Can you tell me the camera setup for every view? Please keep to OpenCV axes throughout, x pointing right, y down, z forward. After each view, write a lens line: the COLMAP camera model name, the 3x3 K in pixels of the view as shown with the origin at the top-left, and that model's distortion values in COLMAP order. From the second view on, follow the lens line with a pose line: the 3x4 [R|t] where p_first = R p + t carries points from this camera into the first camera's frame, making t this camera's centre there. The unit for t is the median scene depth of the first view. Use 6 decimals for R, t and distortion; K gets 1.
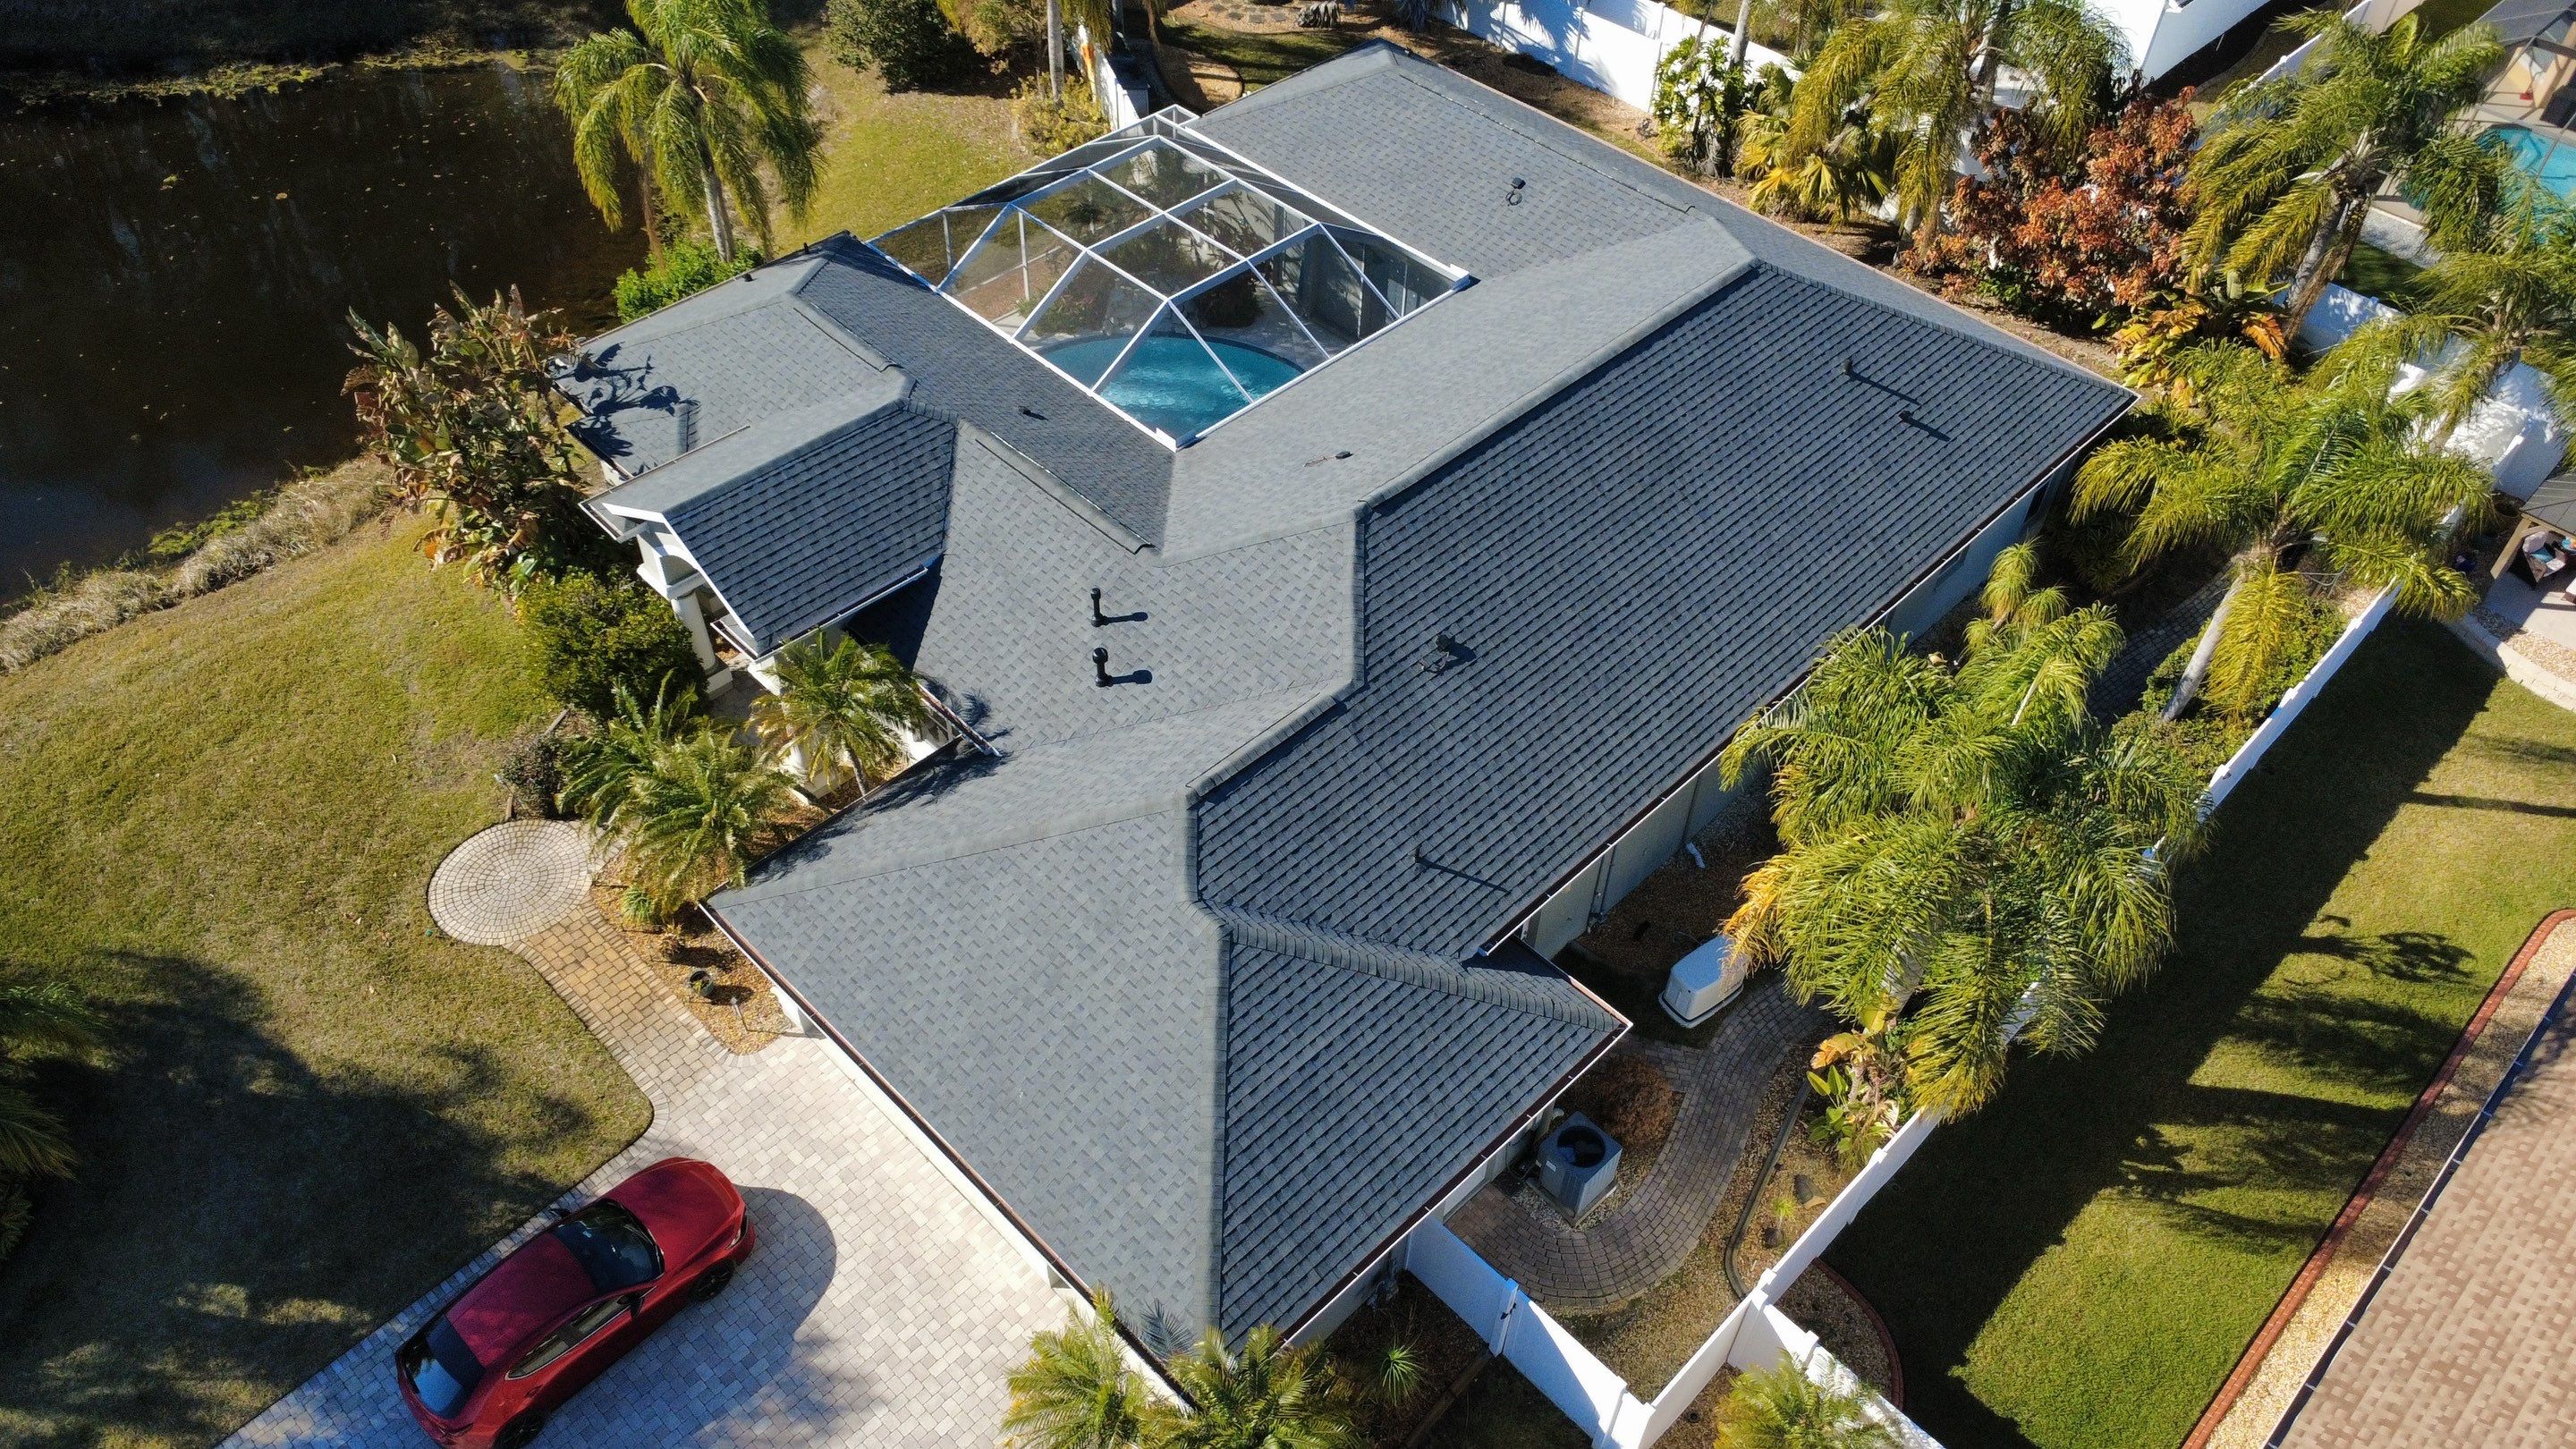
lens RADIAL K [[1880.1, 0, 1280.7], [0, 1880.1, 723.6], [0, 0, 1]] dist [-0.003528, -0.001996]
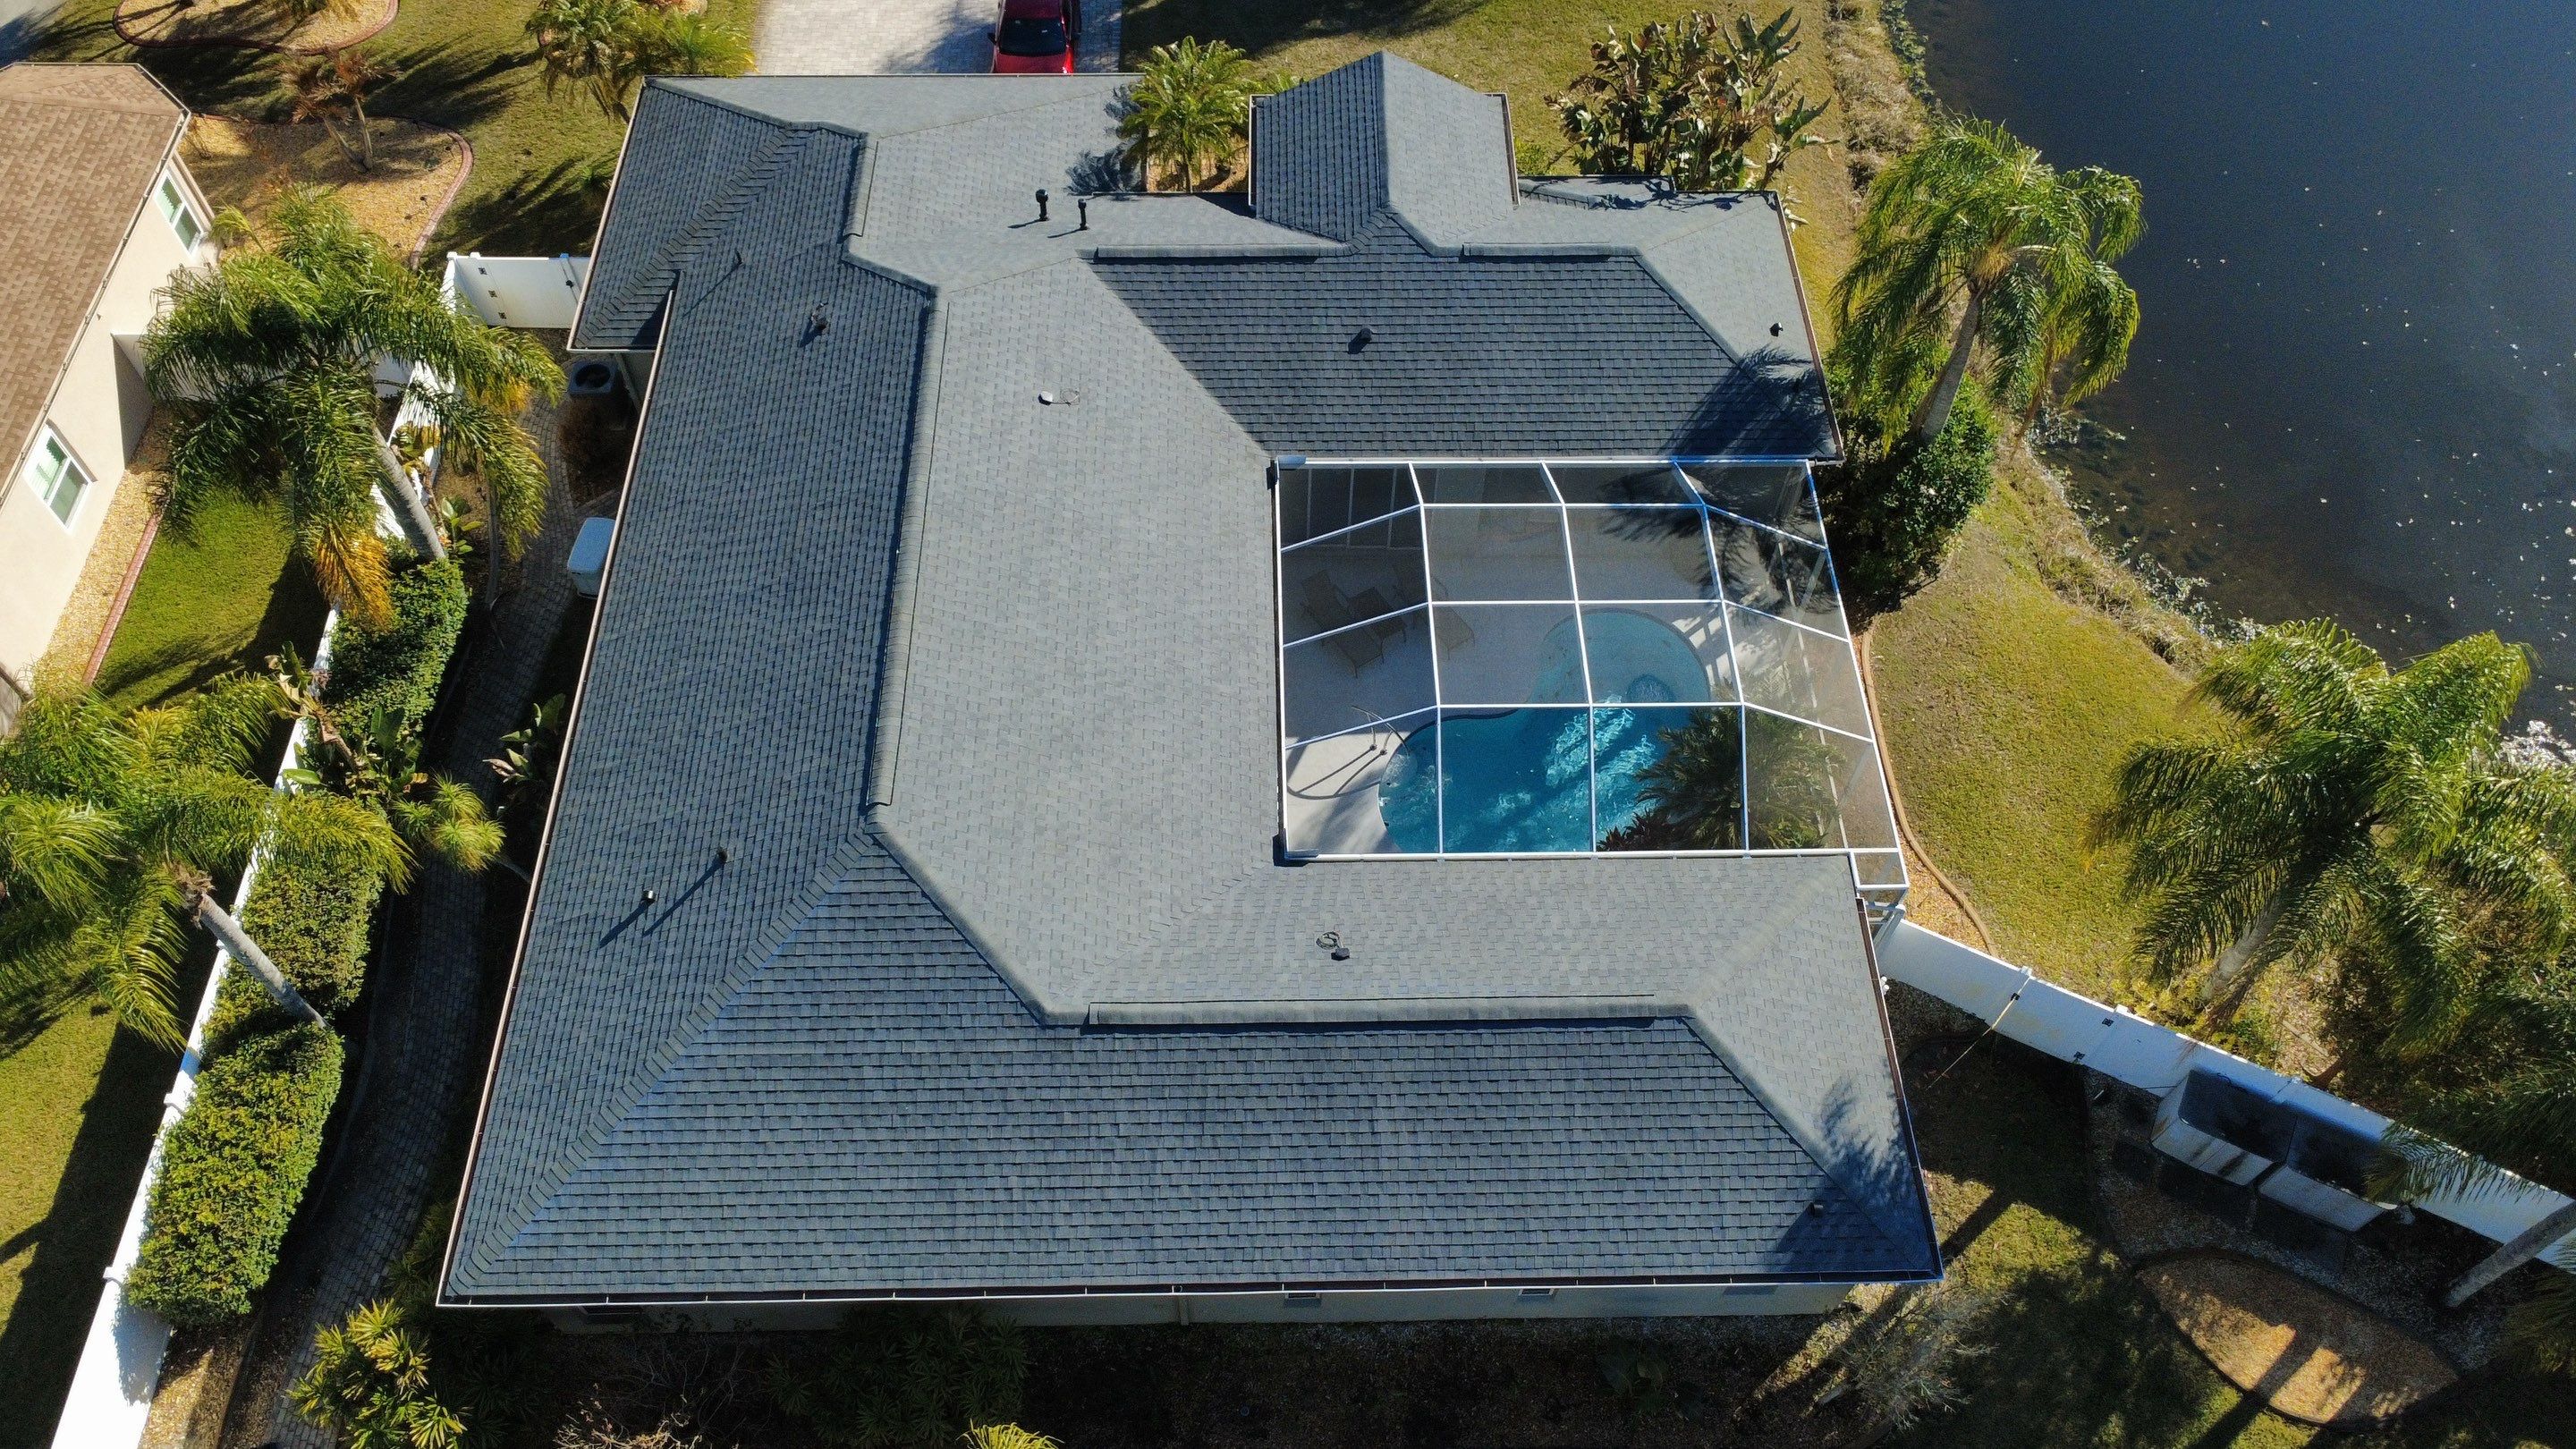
lens RADIAL K [[1888.3, 0, 1284.9], [0, 1888.3, 717.8], [0, 0, 1]] dist [-0.001382, 0.000351]
pose [[-0.689403, 0.578217, -0.436335, 0.510707], [-0.539000, -0.007046, 0.842276, -1.118439], [0.483944, 0.815852, 0.316517, 0.917737]]
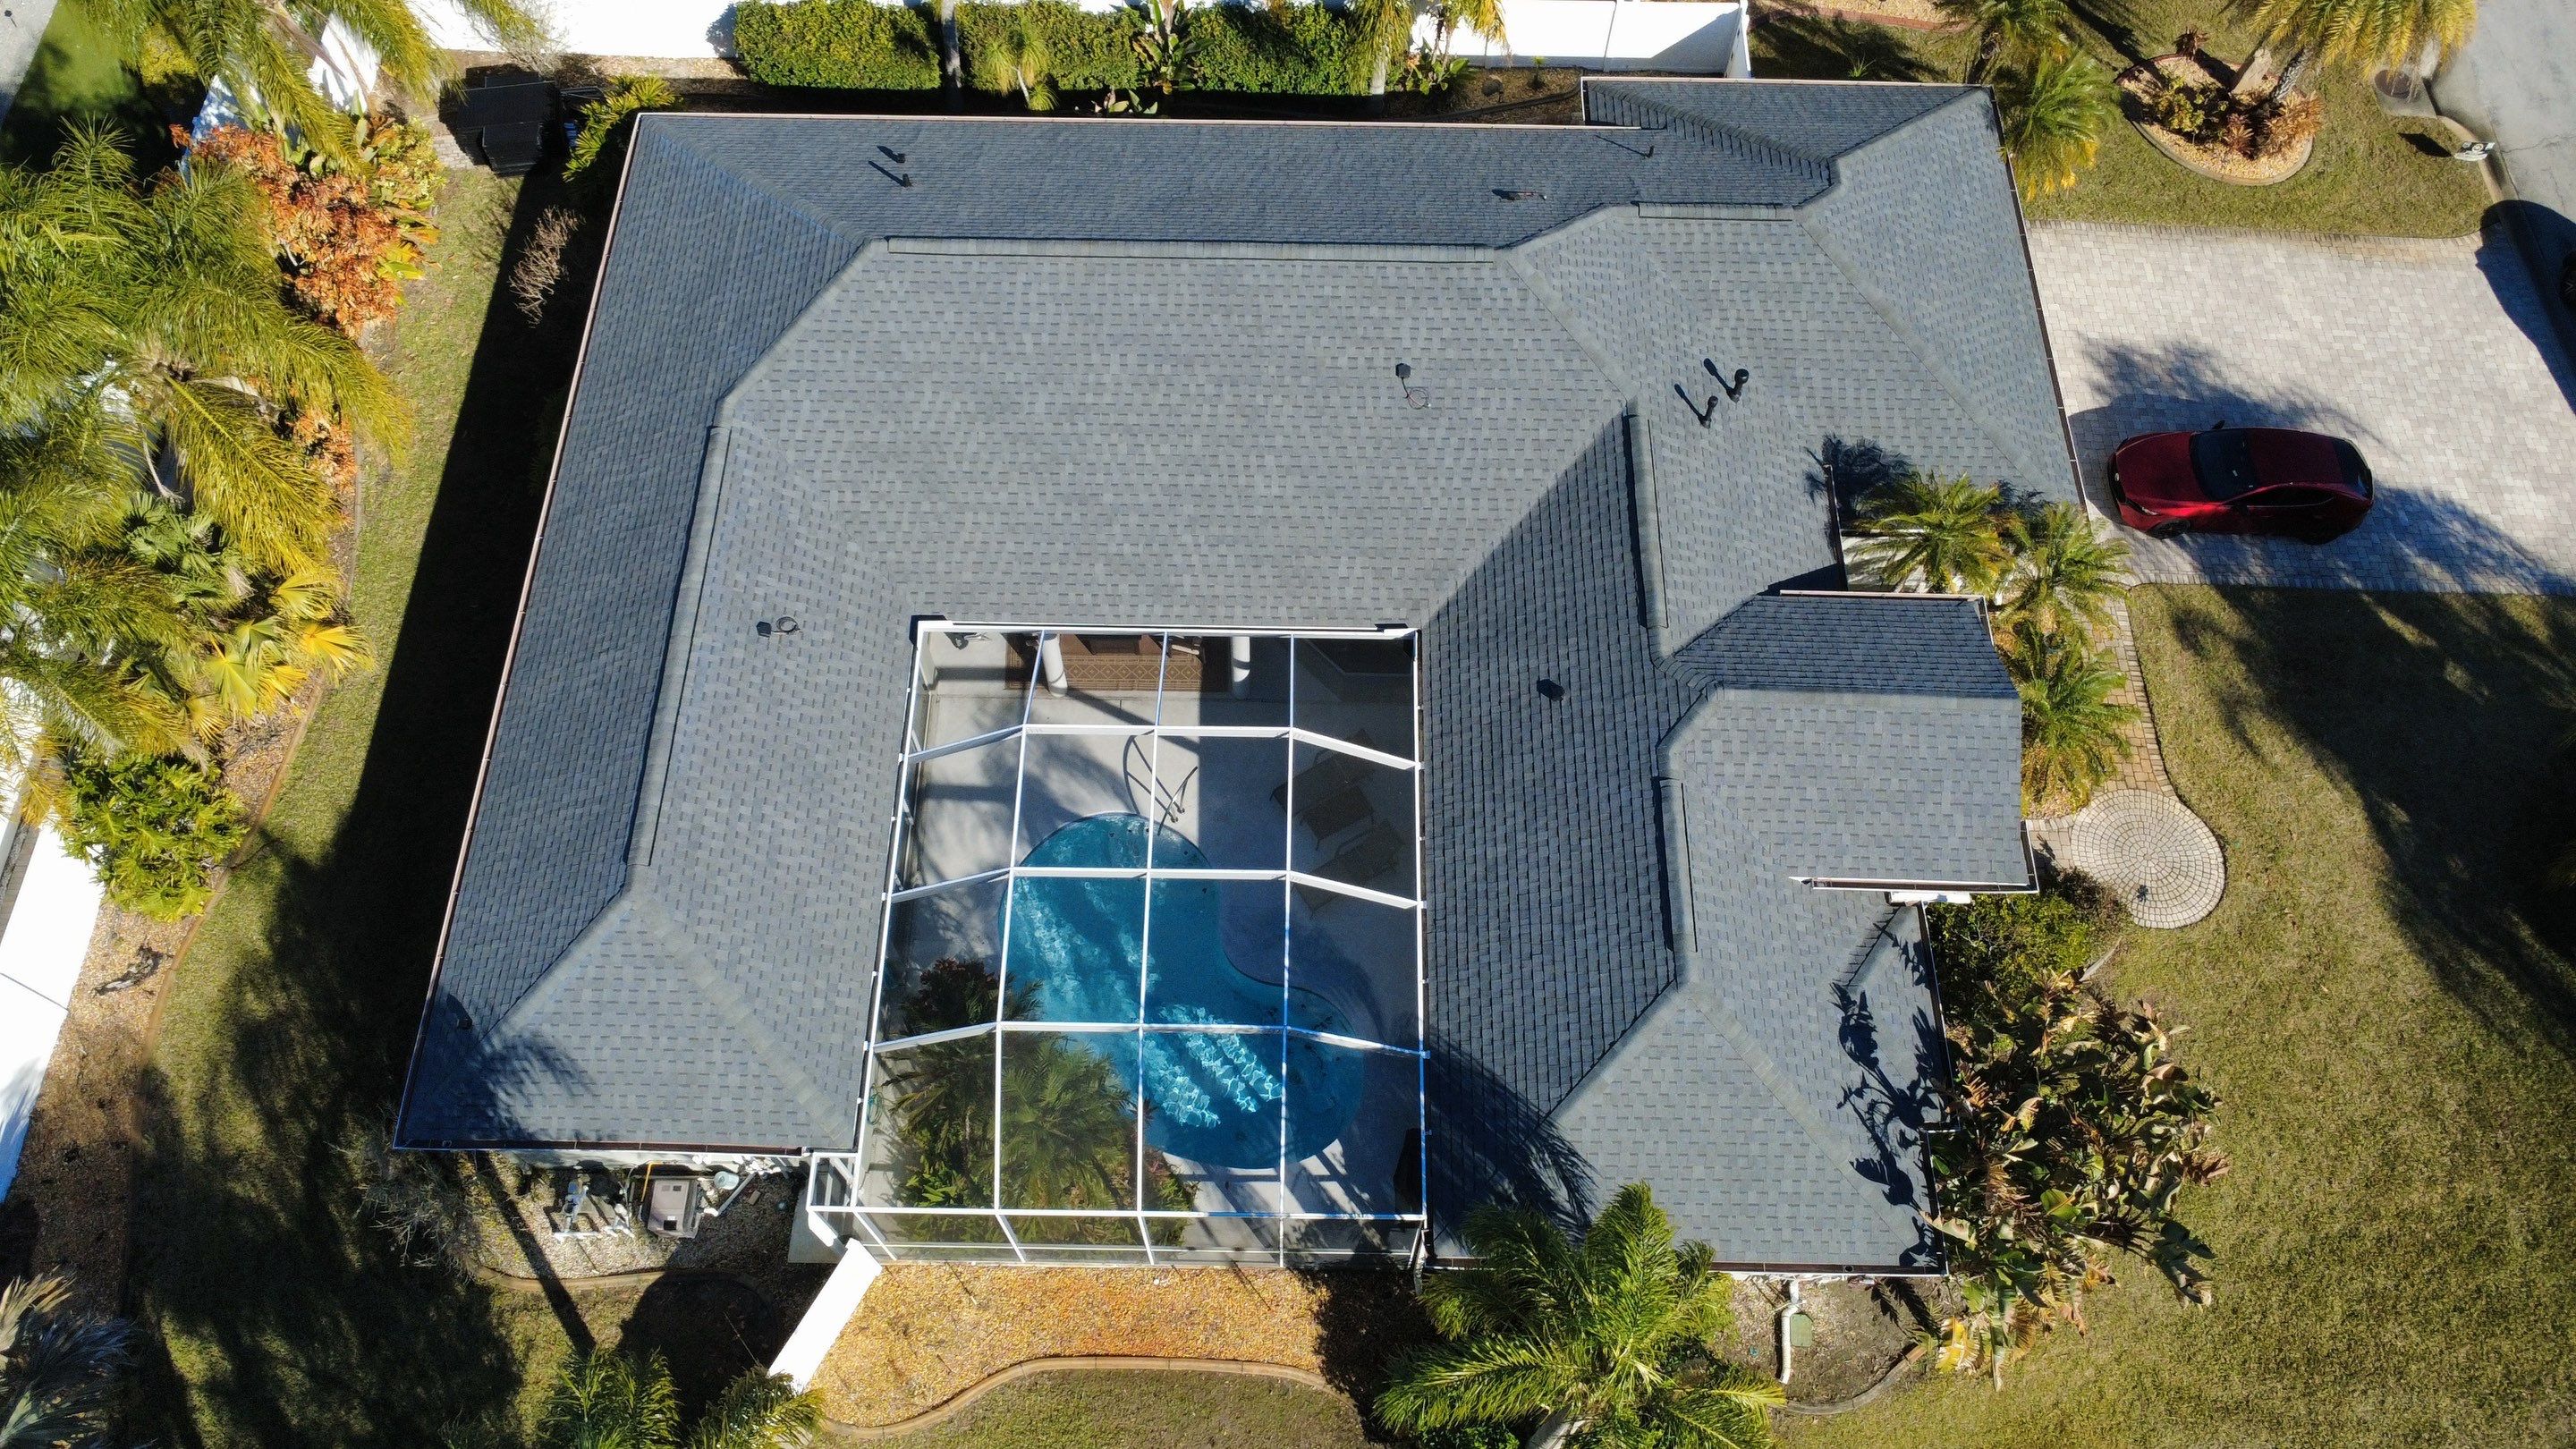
lens RADIAL K [[1888.3, 0, 1284.9], [0, 1888.3, 717.8], [0, 0, 1]] dist [-0.001382, 0.000351]
pose [[-0.698189, -0.644917, 0.310828, -0.366688], [0.497900, -0.125446, 0.858114, -1.100058], [-0.514420, 0.753887, 0.408689, 0.794302]]
